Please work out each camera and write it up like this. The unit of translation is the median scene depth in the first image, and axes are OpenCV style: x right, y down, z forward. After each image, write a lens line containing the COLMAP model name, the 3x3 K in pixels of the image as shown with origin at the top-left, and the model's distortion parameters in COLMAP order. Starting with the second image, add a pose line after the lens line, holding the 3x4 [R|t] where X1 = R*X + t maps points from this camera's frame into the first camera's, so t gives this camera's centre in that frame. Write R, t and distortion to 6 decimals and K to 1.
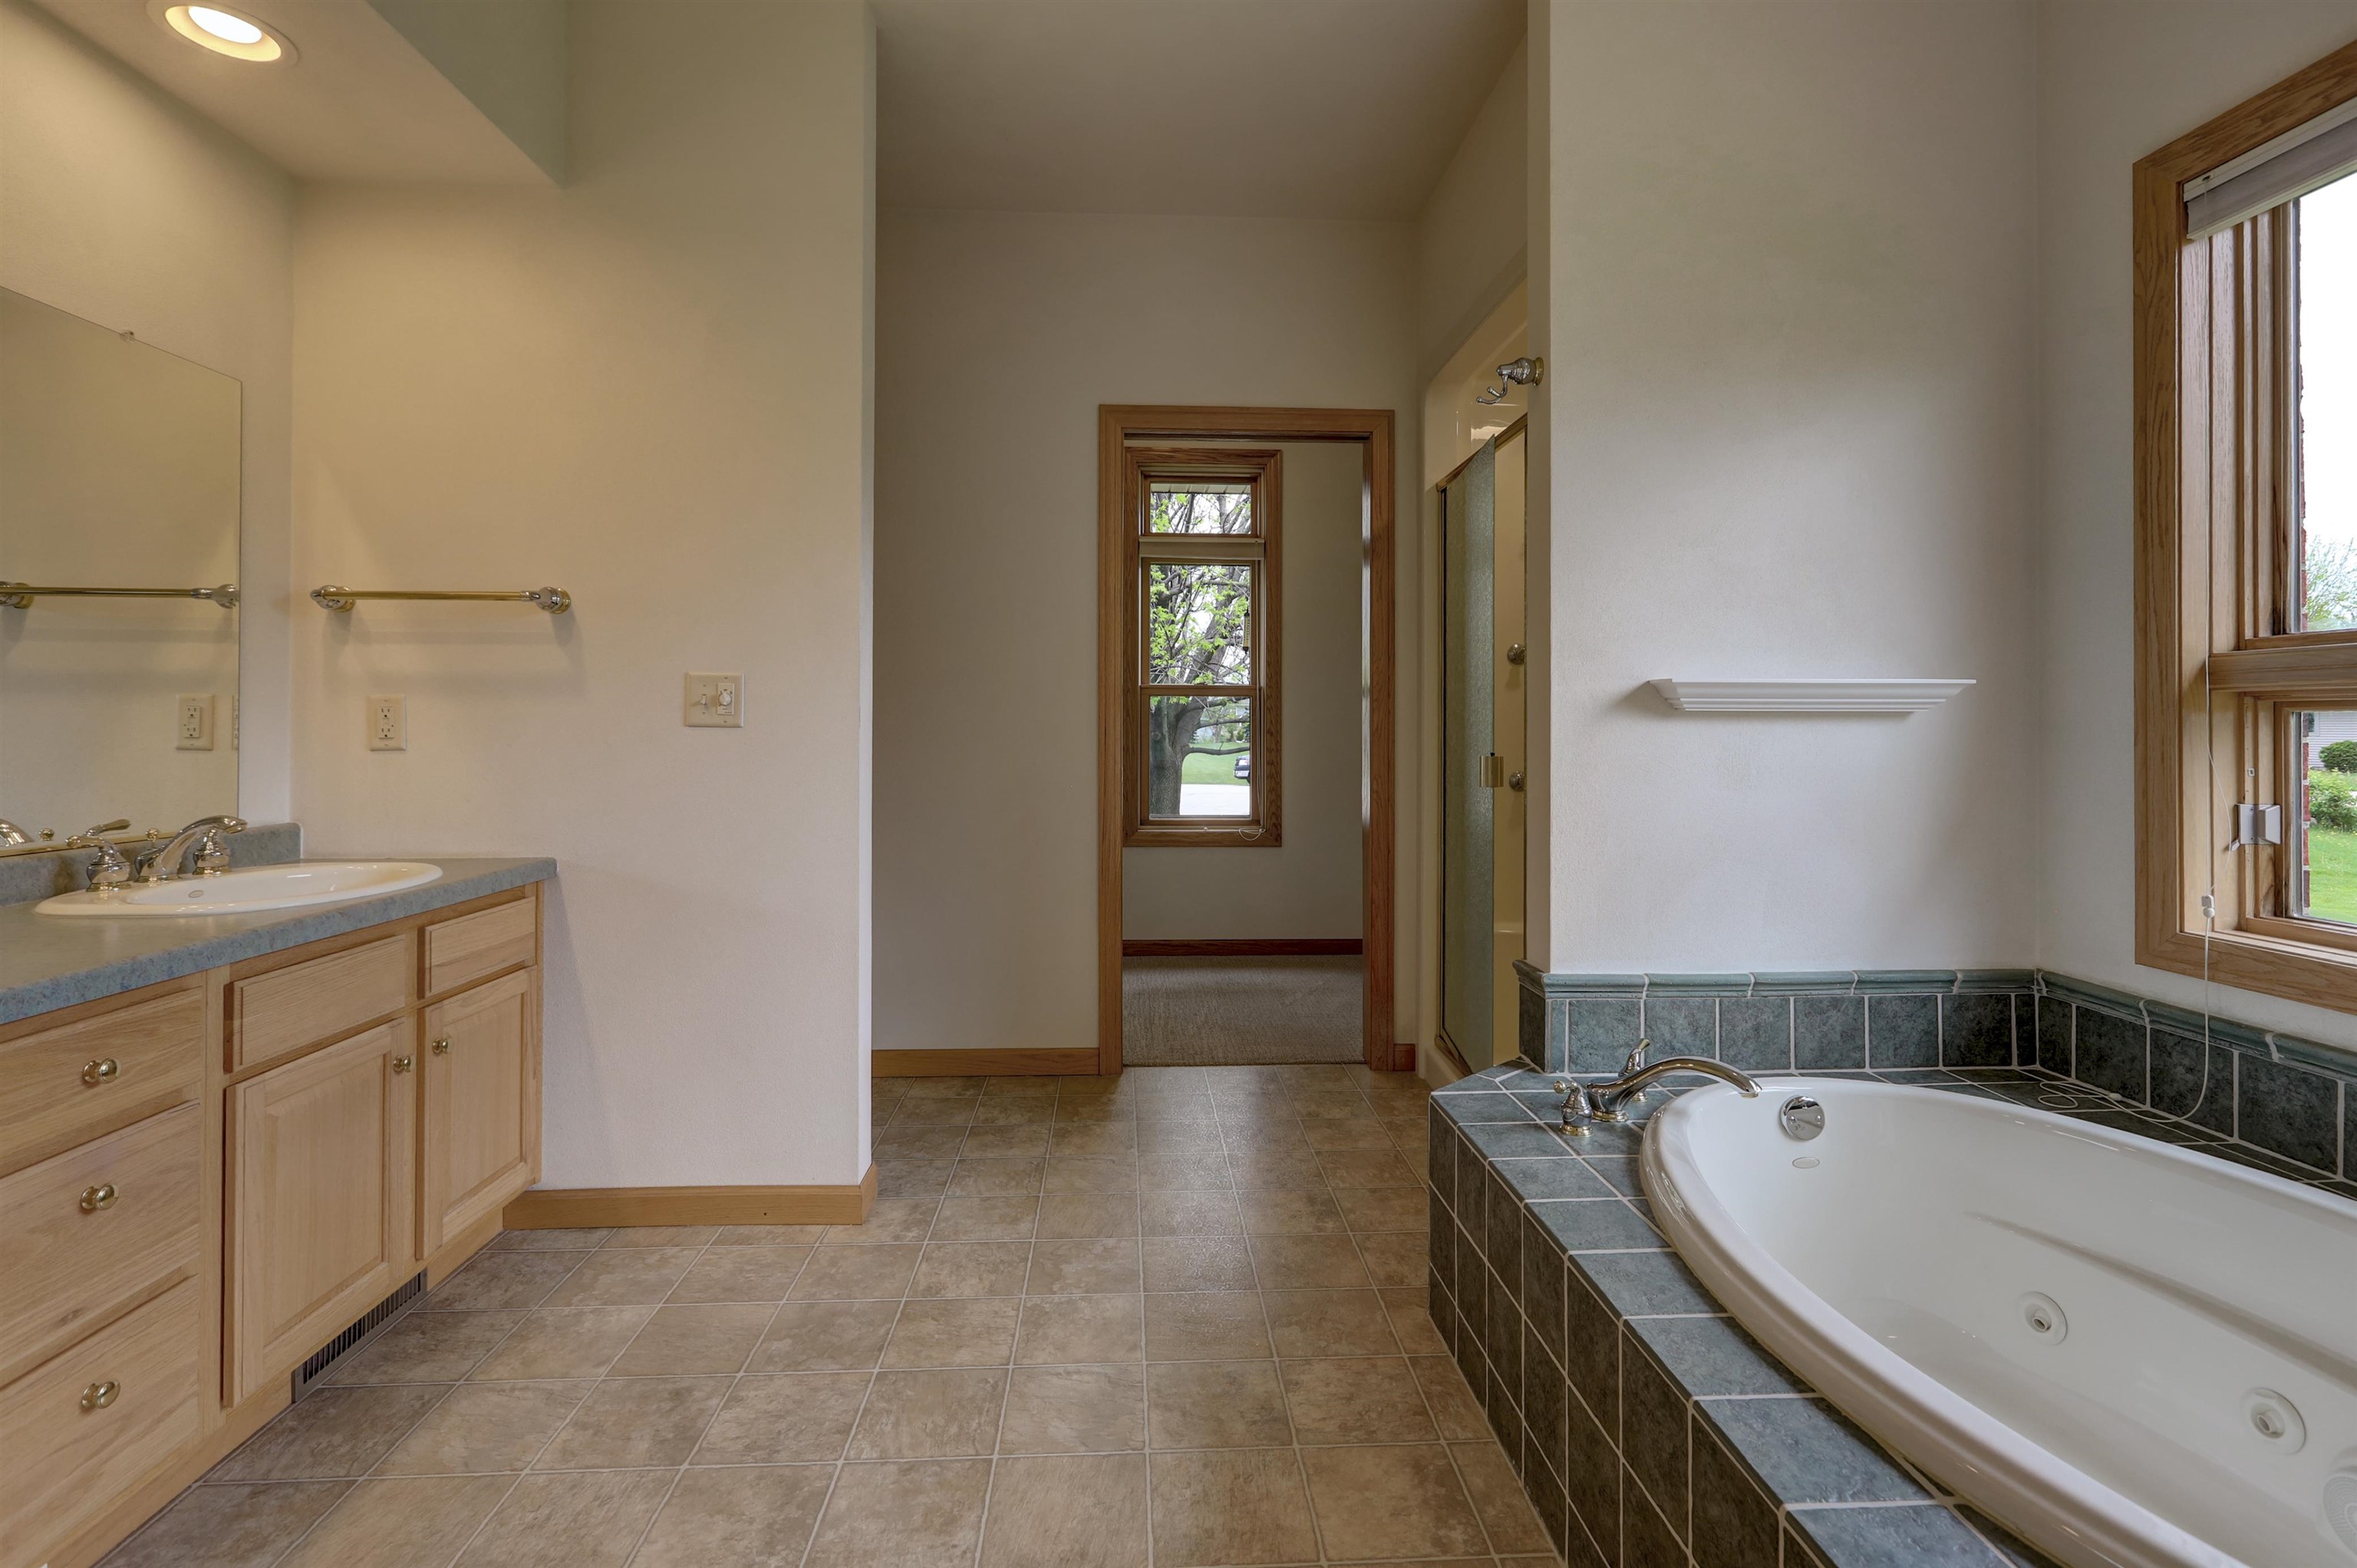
lens RADIAL K [[1078.2, 0, 1183.7], [0, 1078.2, 727.2], [0, 0, 1]] dist [0.000395, 0.000204]
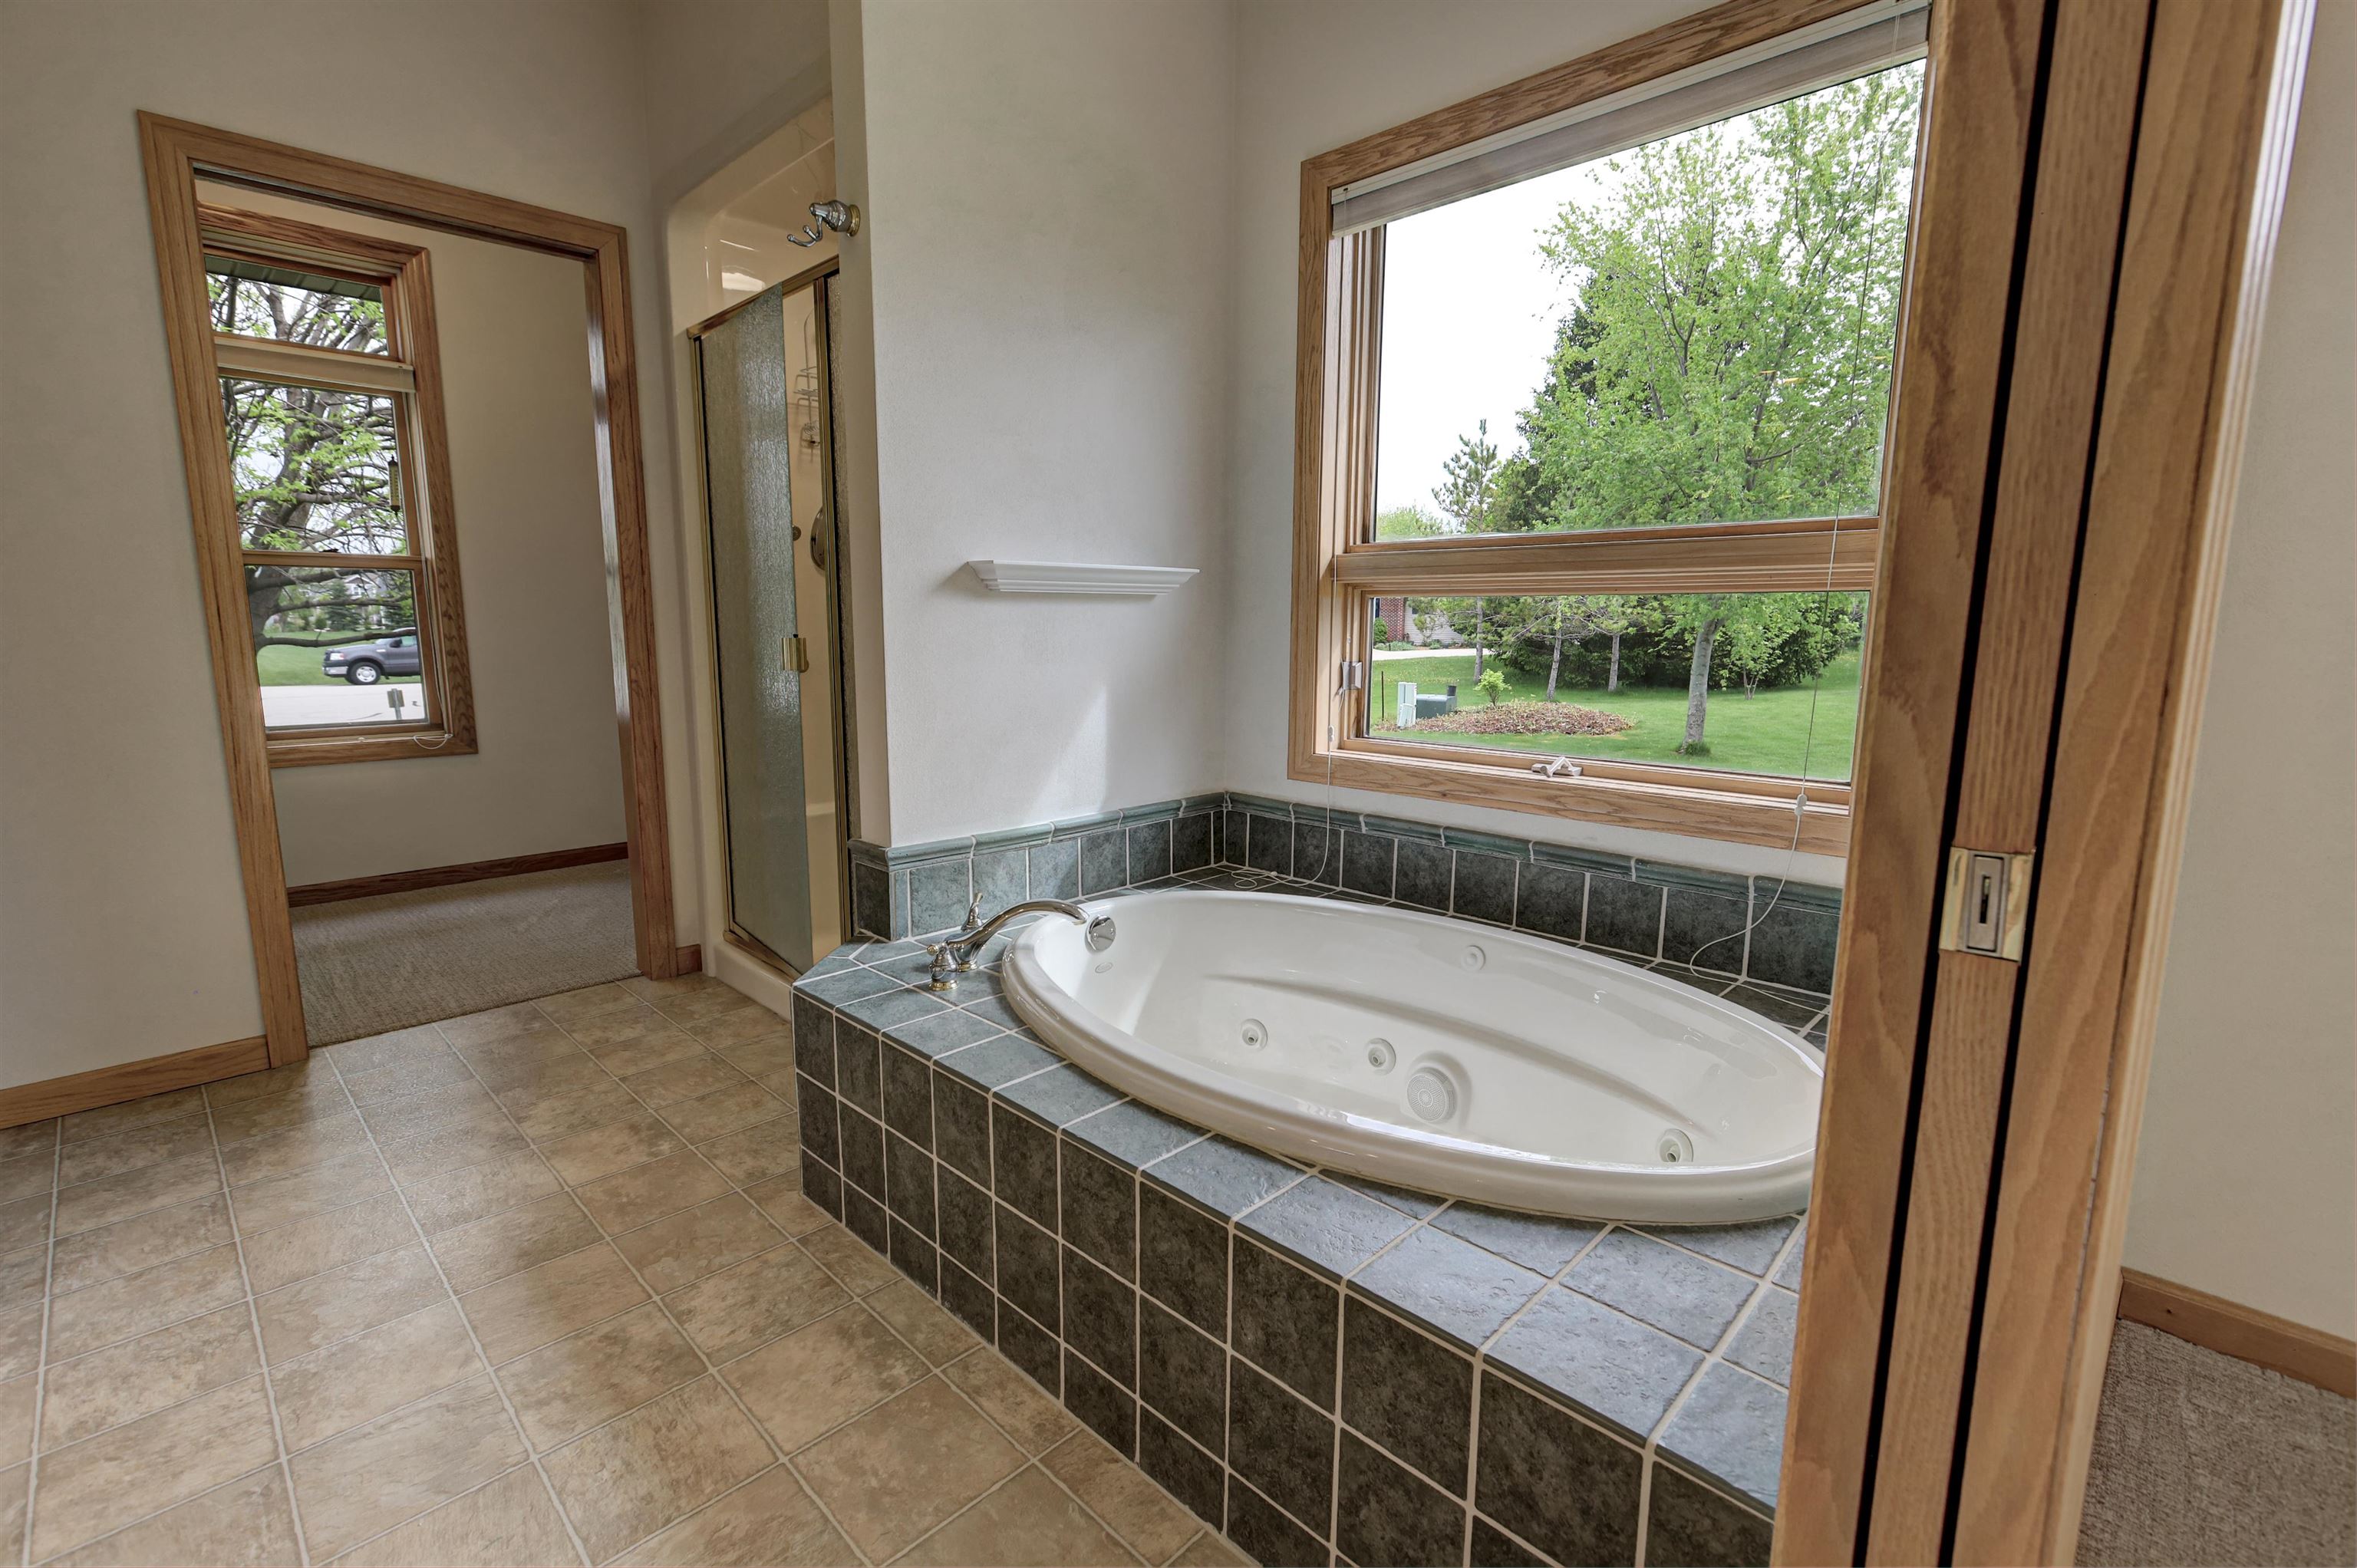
lens RADIAL K [[1045.6, 0, 1178.5], [0, 1045.6, 784.0], [0, 0, 1]] dist [0.000563, 0.000732]
pose [[0.744417, -0.106185, 0.659218, -0.123313], [-0.001628, 0.986983, 0.160818, 0.006719], [-0.667713, -0.120789, 0.734554, 0.095545]]
